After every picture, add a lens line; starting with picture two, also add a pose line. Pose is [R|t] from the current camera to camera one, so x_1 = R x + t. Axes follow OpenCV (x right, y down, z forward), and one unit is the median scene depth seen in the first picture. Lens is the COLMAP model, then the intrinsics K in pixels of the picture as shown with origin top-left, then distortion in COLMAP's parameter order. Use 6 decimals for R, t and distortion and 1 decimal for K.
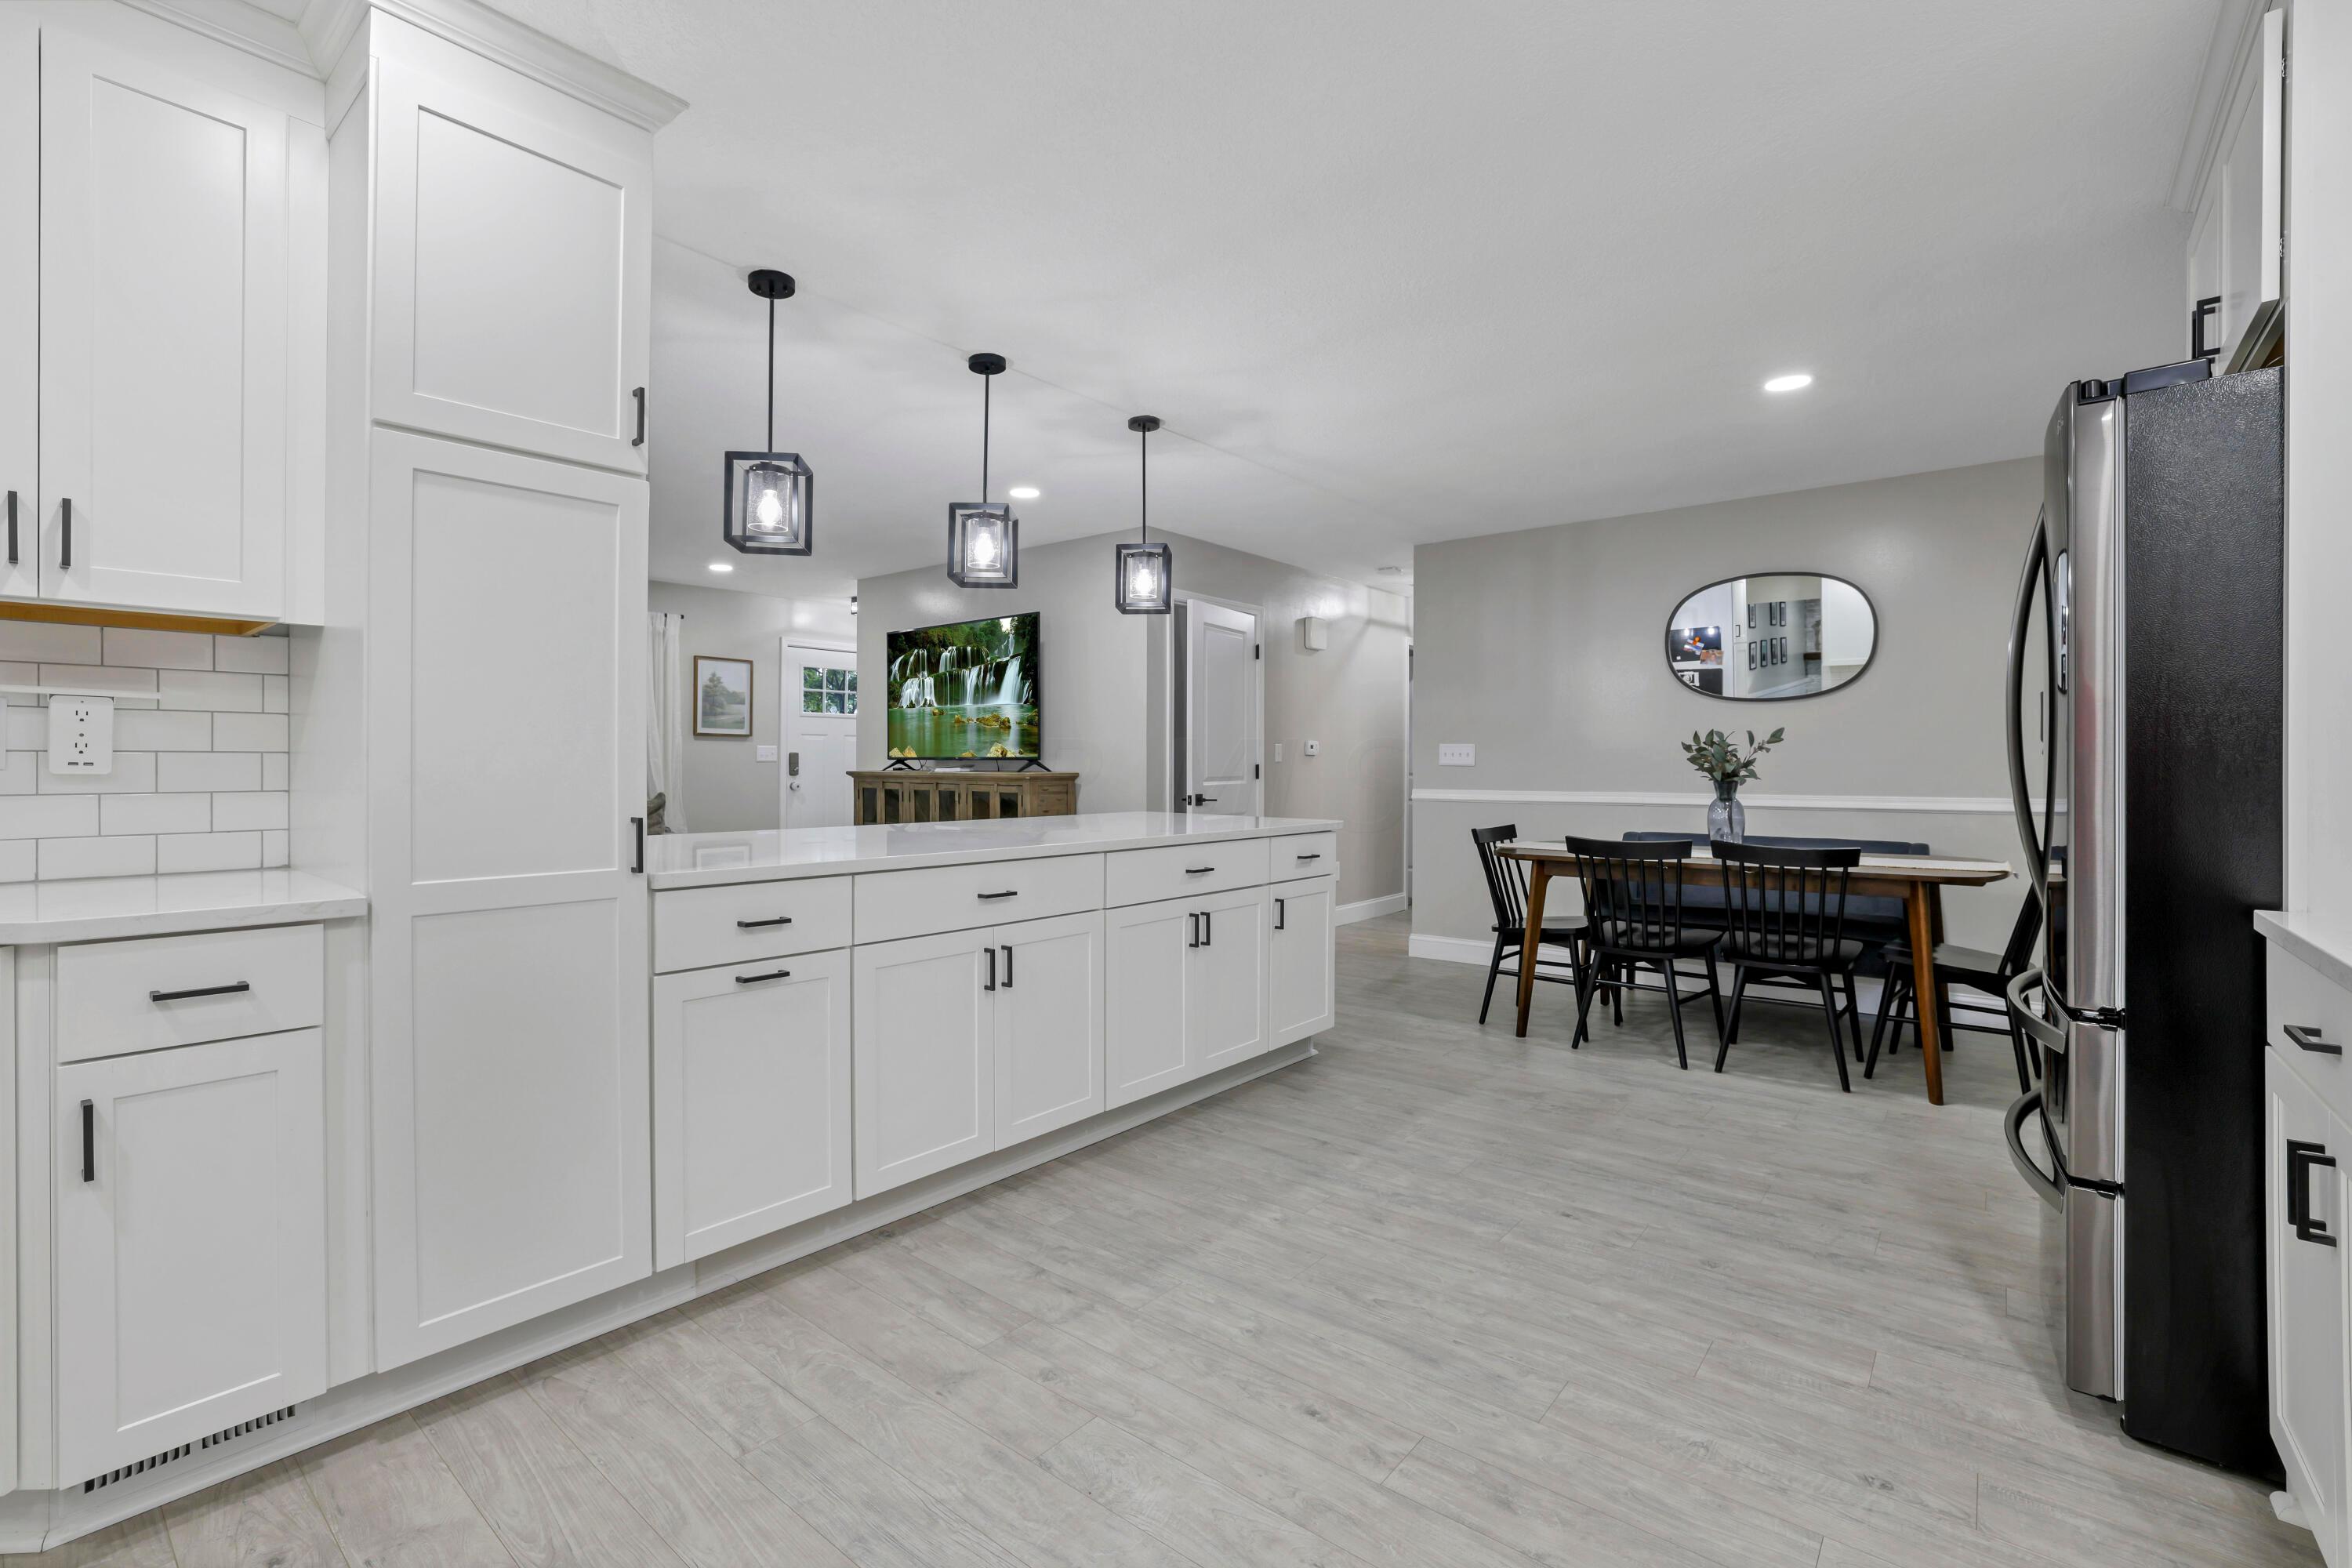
lens RADIAL K [[1040.7, 0, 1163.9], [0, 1040.7, 769.6], [0, 0, 1]] dist [-0.034619, 0.000246]
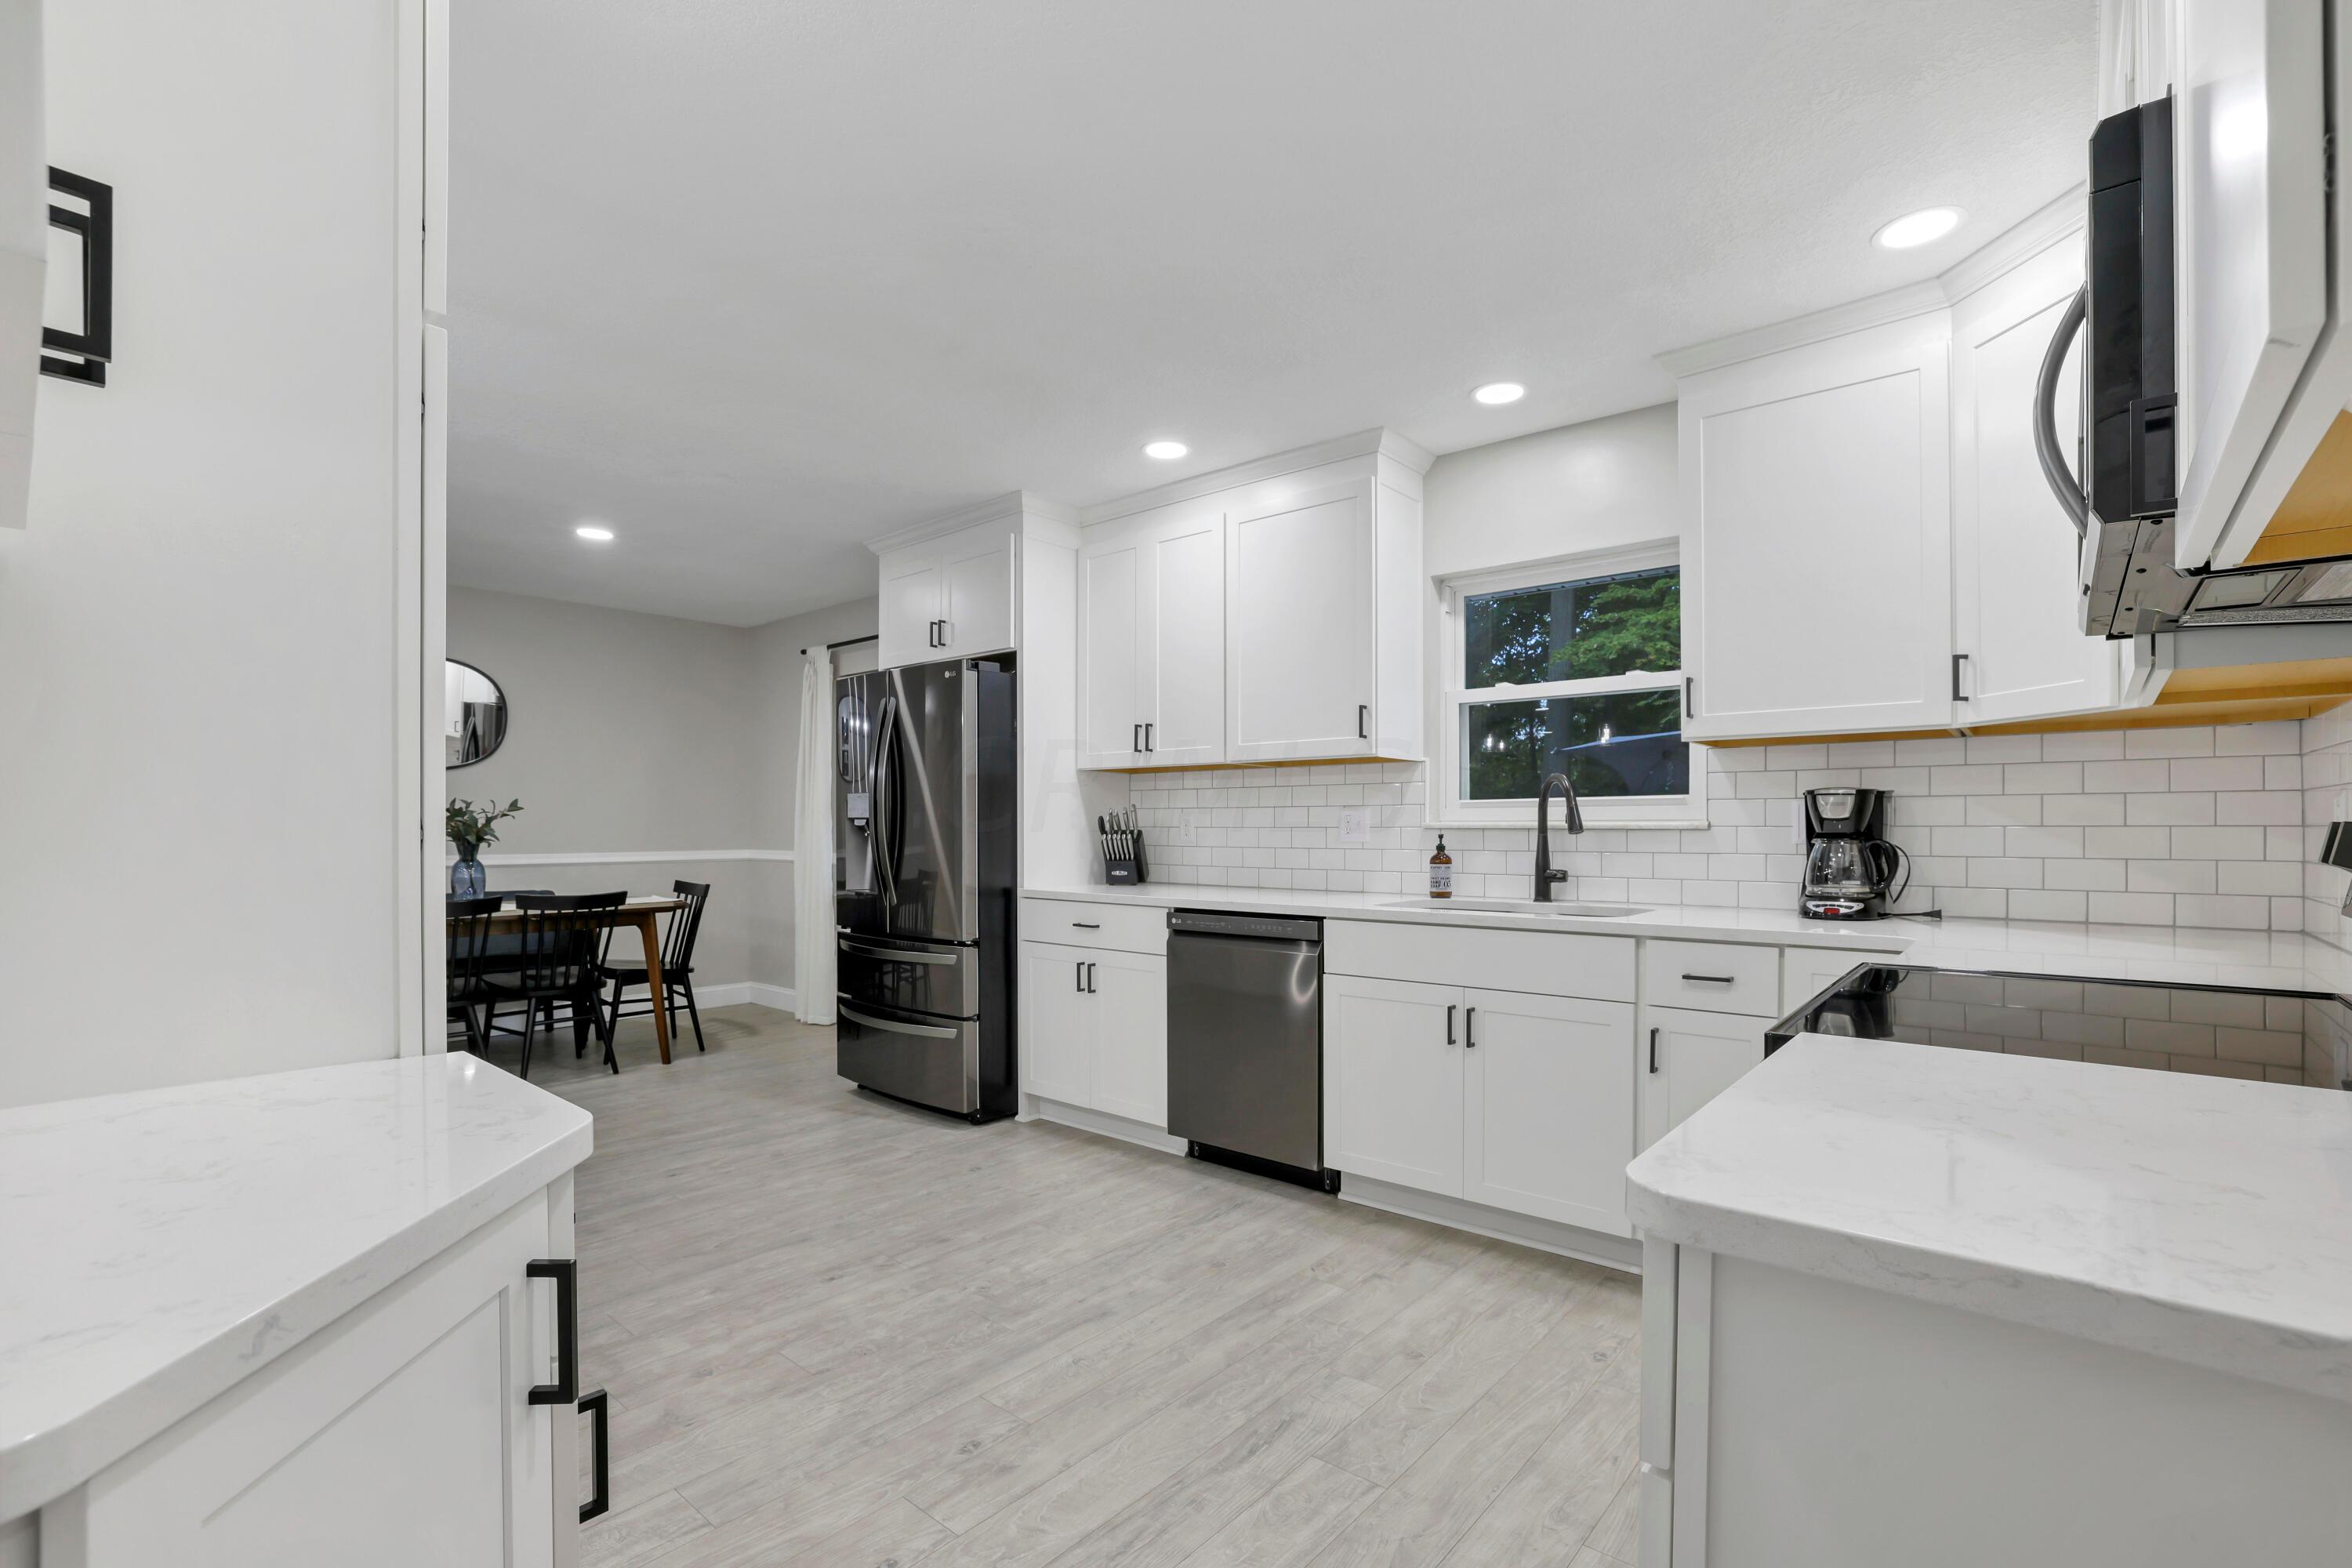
lens RADIAL K [[1061.3, 0, 1168.8], [0, 1061.3, 832.1], [0, 0, 1]] dist [-0.046372, -0.000054]
pose [[0.021830, -0.015780, 0.999637, -1.045970], [0.008504, 0.999842, 0.015597, -0.023952], [-0.999726, 0.008161, 0.021960, 0.377855]]
